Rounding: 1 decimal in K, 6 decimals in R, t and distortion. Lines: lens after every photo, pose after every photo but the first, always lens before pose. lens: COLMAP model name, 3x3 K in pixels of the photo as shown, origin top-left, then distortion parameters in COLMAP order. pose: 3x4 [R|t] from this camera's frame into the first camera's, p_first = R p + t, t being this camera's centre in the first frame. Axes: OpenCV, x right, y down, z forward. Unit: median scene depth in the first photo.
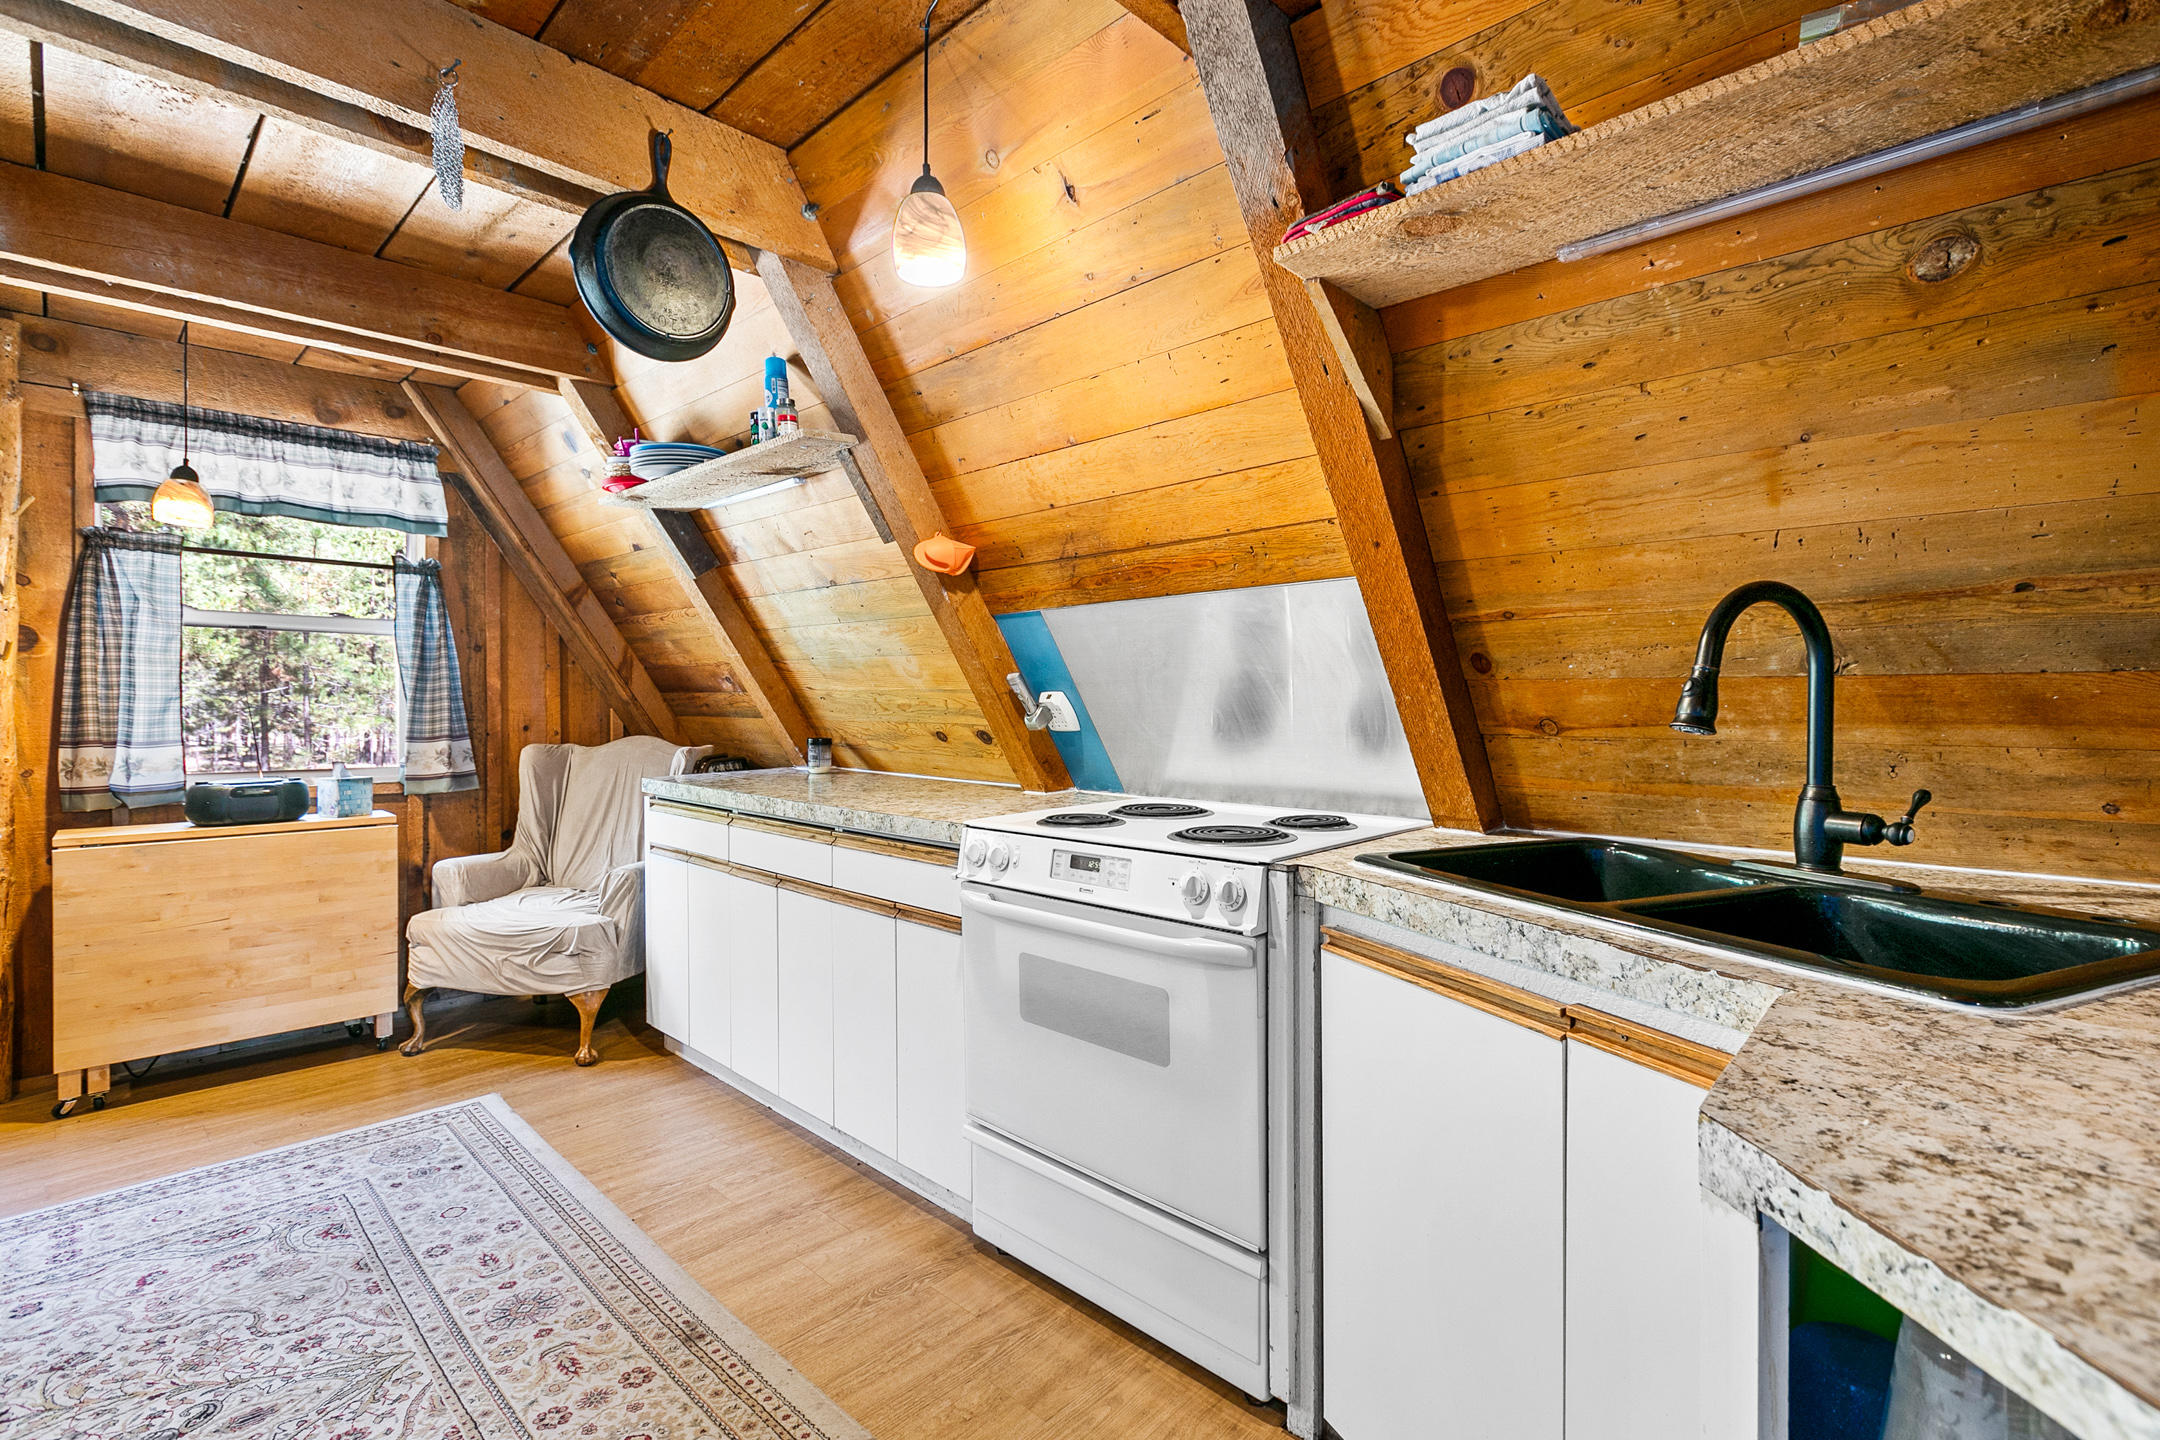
lens RADIAL K [[989.8, 0, 1083.3], [0, 989.8, 705.3], [0, 0, 1]] dist [-0.000123, 0.001053]
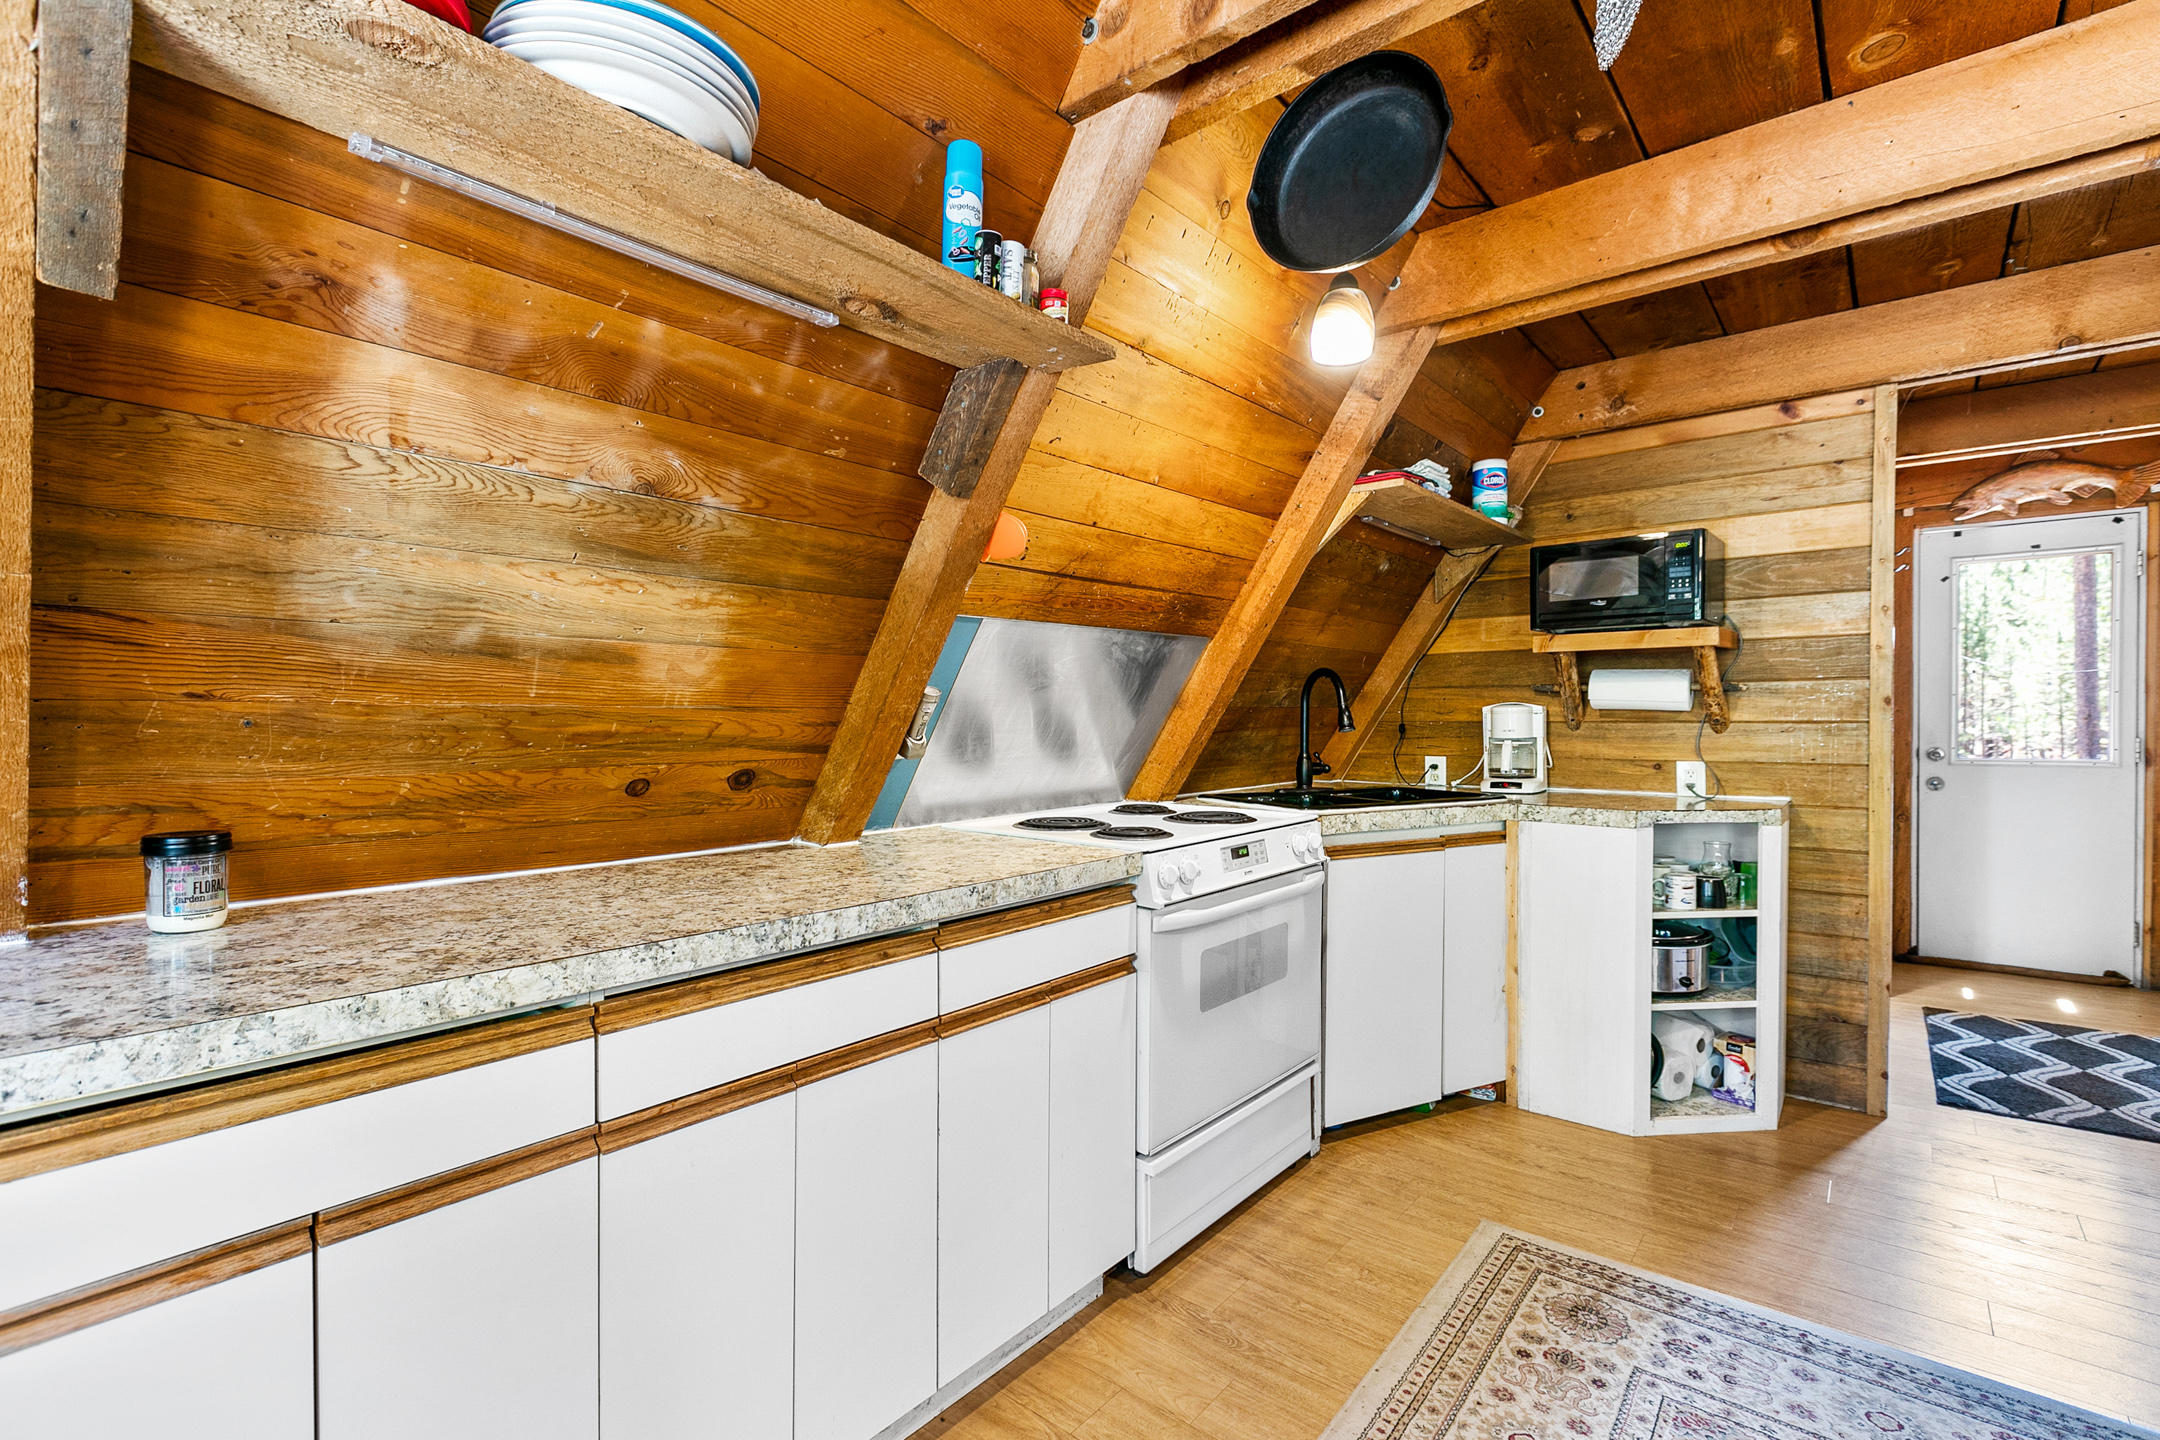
lens RADIAL K [[989.8, 0, 1081.8], [0, 989.8, 726.1], [0, 0, 1]] dist [-0.000123, 0.001053]
pose [[-0.086677, -0.009544, 0.996191, -1.153263], [0.005063, 0.999937, 0.010020, -0.010620], [-0.996224, 0.005912, -0.086623, 1.241844]]
